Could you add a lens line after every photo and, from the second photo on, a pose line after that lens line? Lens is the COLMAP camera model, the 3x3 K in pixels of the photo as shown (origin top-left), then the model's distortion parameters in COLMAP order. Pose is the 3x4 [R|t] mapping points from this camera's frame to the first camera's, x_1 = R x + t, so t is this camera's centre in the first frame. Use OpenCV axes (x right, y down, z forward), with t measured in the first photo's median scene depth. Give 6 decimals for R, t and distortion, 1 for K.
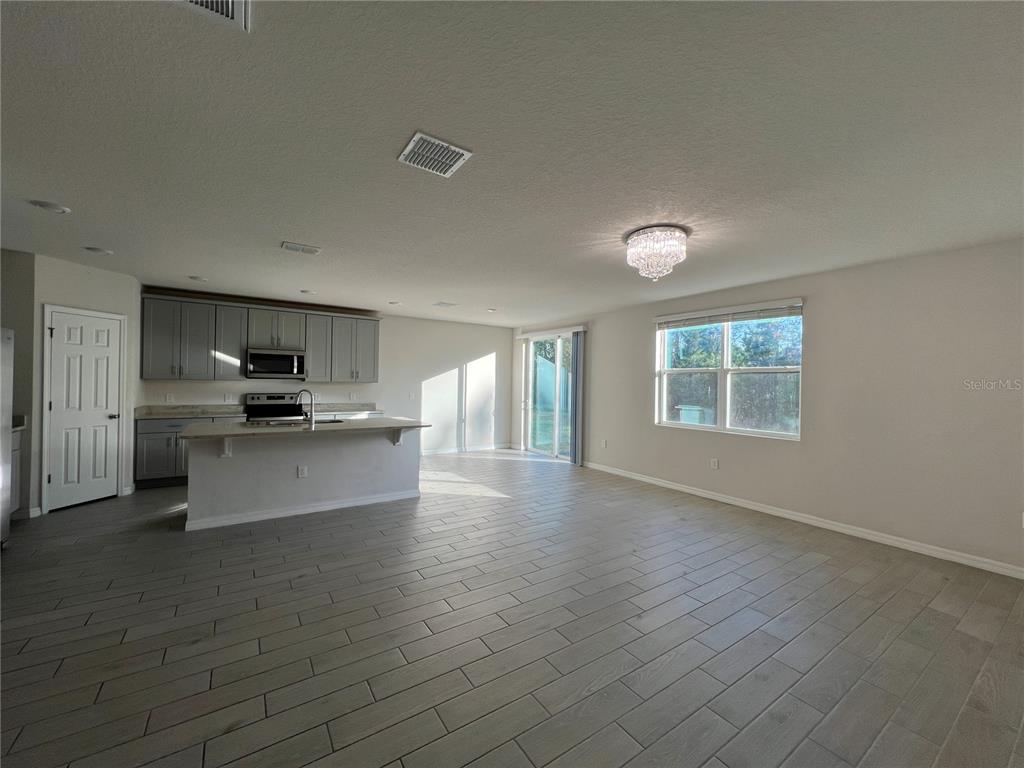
lens RADIAL K [[411.3, 0, 512.0], [0, 411.3, 384.0], [0, 0, 1]] dist [-0.000832, 0.000211]
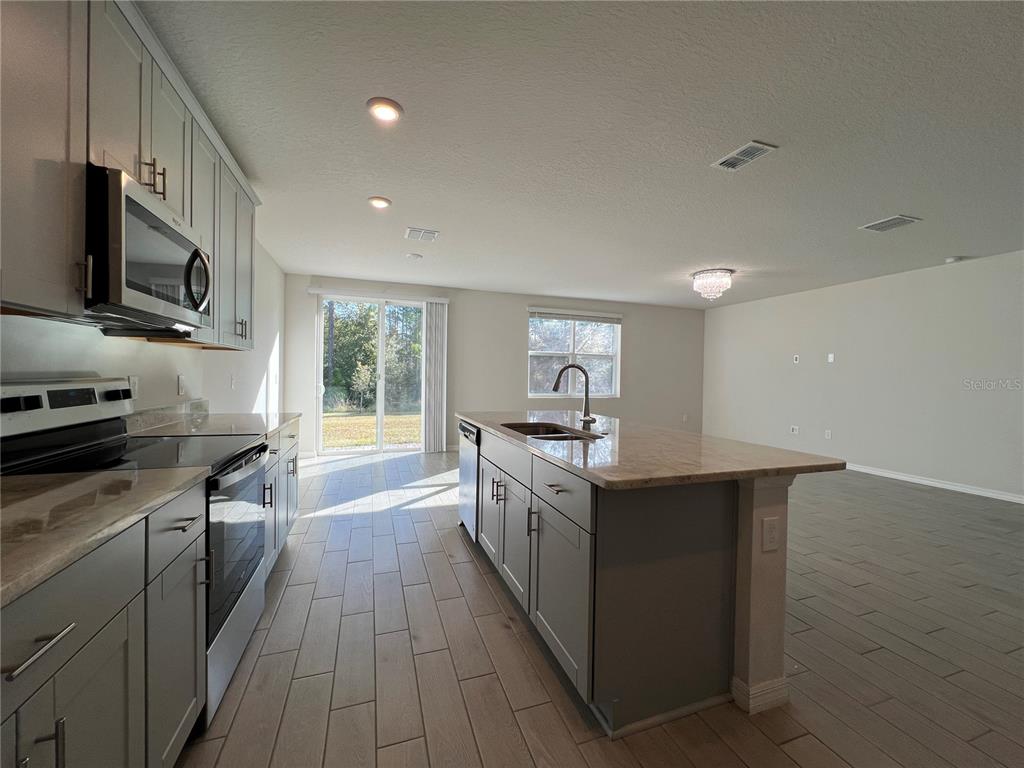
lens RADIAL K [[411.3, 0, 512.0], [0, 411.3, 384.0], [0, 0, 1]] dist [-0.000832, 0.000211]
pose [[0.252420, -0.033588, 0.967035, -0.796158], [-0.009164, 0.999270, 0.037100, 0.015016], [-0.967574, -0.018227, 0.251928, 0.737684]]
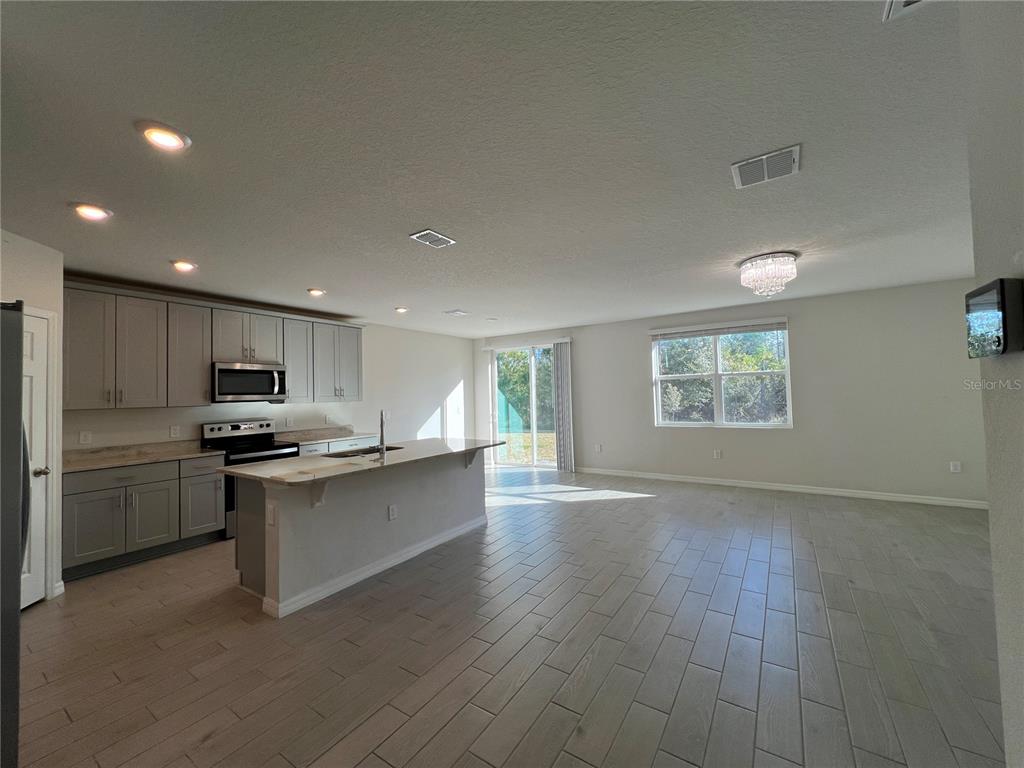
lens RADIAL K [[411.3, 0, 512.0], [0, 411.3, 384.0], [0, 0, 1]] dist [-0.000832, 0.000211]
pose [[0.921986, -0.032847, 0.385828, -0.434013], [0.045121, 0.998721, -0.022800, -0.006225], [-0.384586, 0.038430, 0.922289, 0.113759]]
